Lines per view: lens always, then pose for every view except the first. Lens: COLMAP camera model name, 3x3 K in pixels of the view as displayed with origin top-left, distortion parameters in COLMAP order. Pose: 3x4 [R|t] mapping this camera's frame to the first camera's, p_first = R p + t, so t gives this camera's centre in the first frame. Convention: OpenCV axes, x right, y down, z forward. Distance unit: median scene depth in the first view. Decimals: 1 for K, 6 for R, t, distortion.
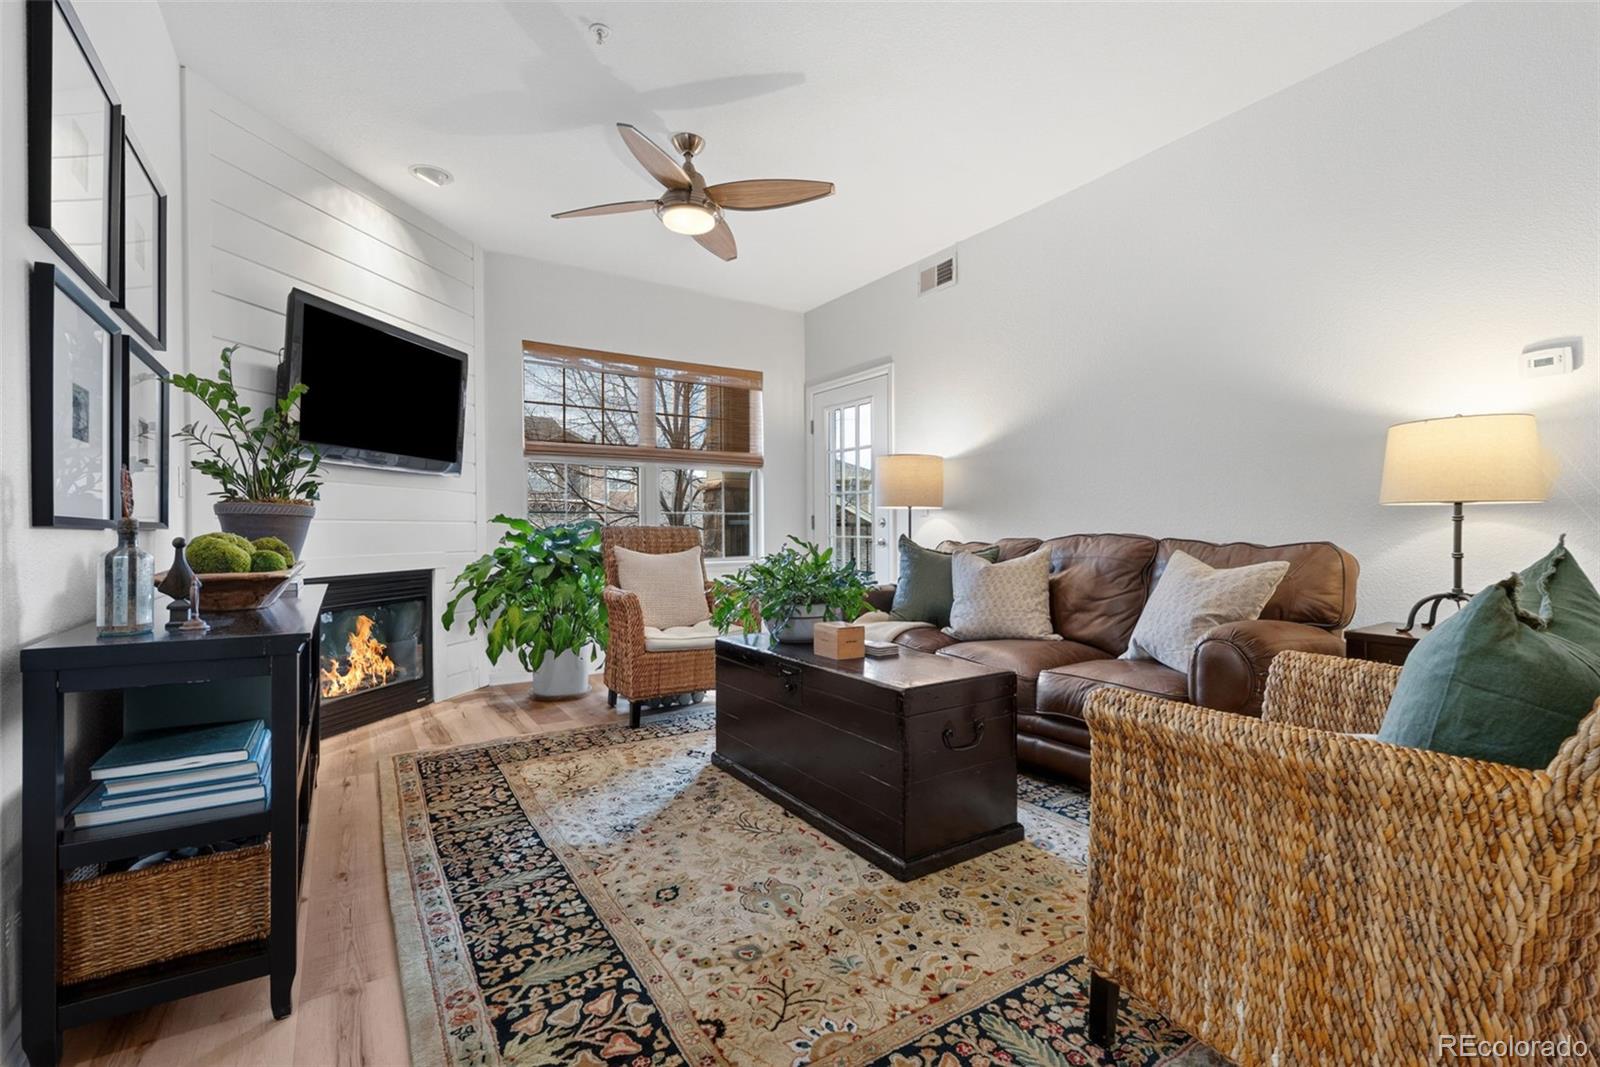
lens RADIAL K [[707.7, 0, 802.5], [0, 707.7, 527.6], [0, 0, 1]] dist [-0.003480, 0.000266]
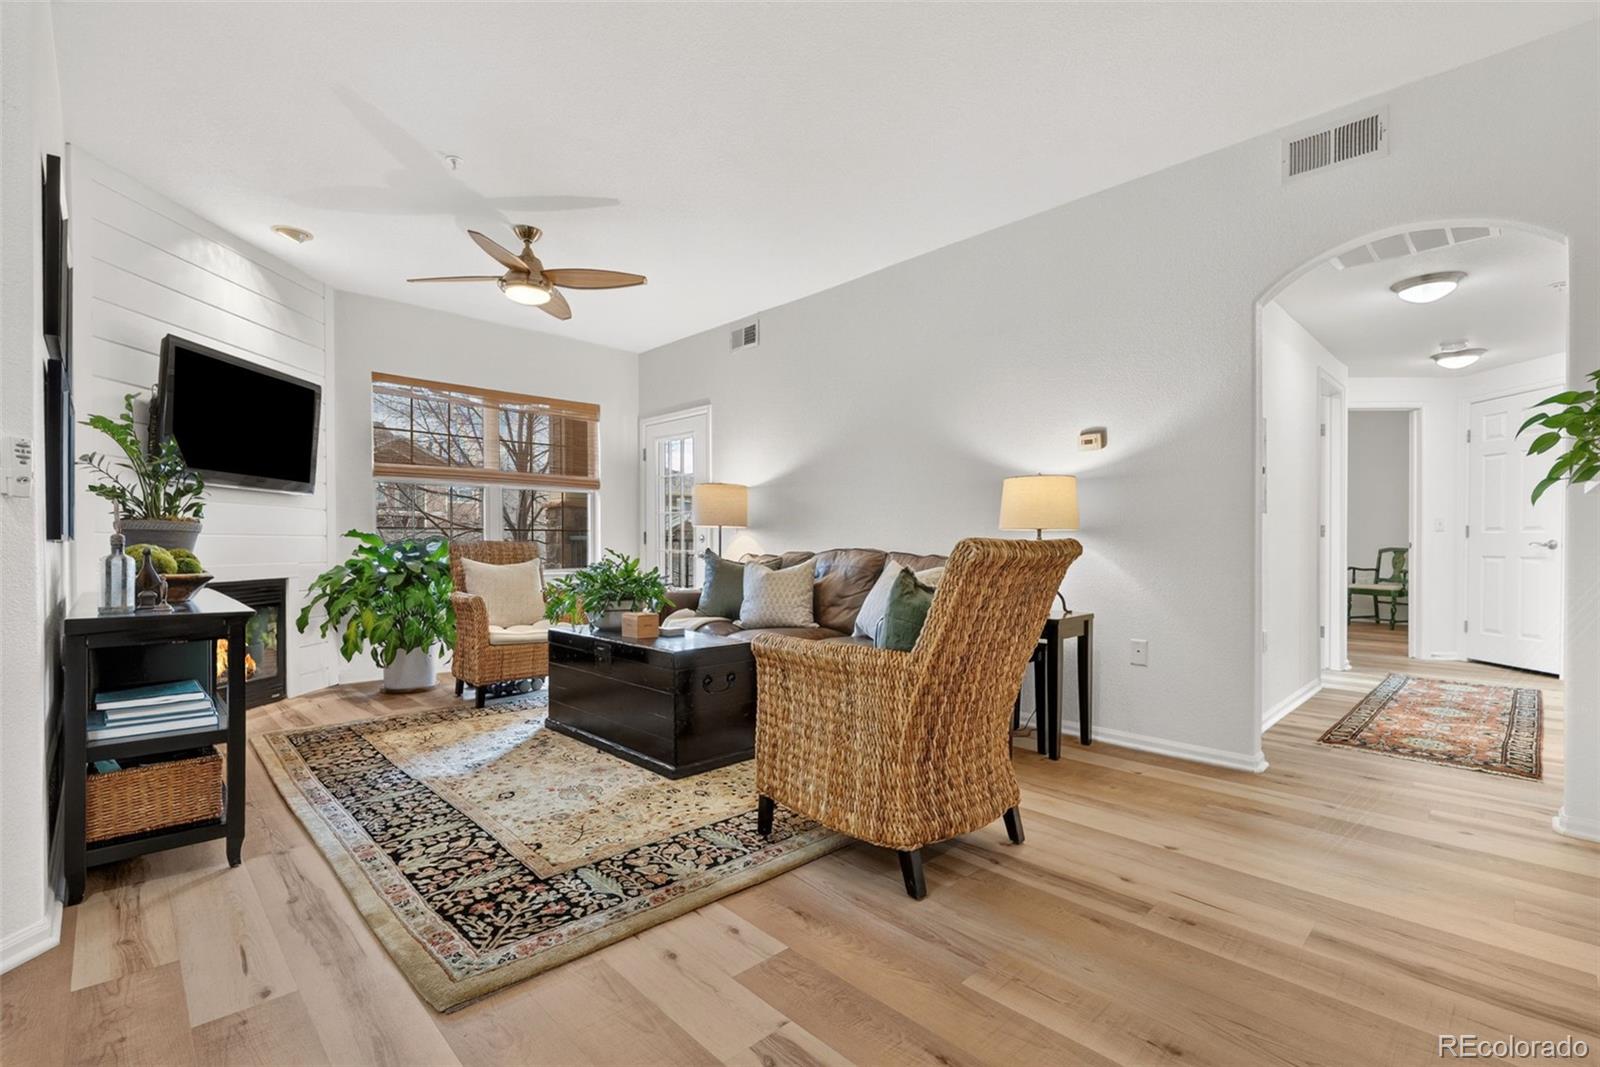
lens RADIAL K [[707.7, 0, 795.7], [0, 707.7, 548.6], [0, 0, 1]] dist [-0.003480, 0.000266]
pose [[0.981709, 0.003643, 0.190351, 0.082485], [-0.005239, 0.999955, 0.007882, -0.001469], [-0.190314, -0.008735, 0.981684, -0.386850]]
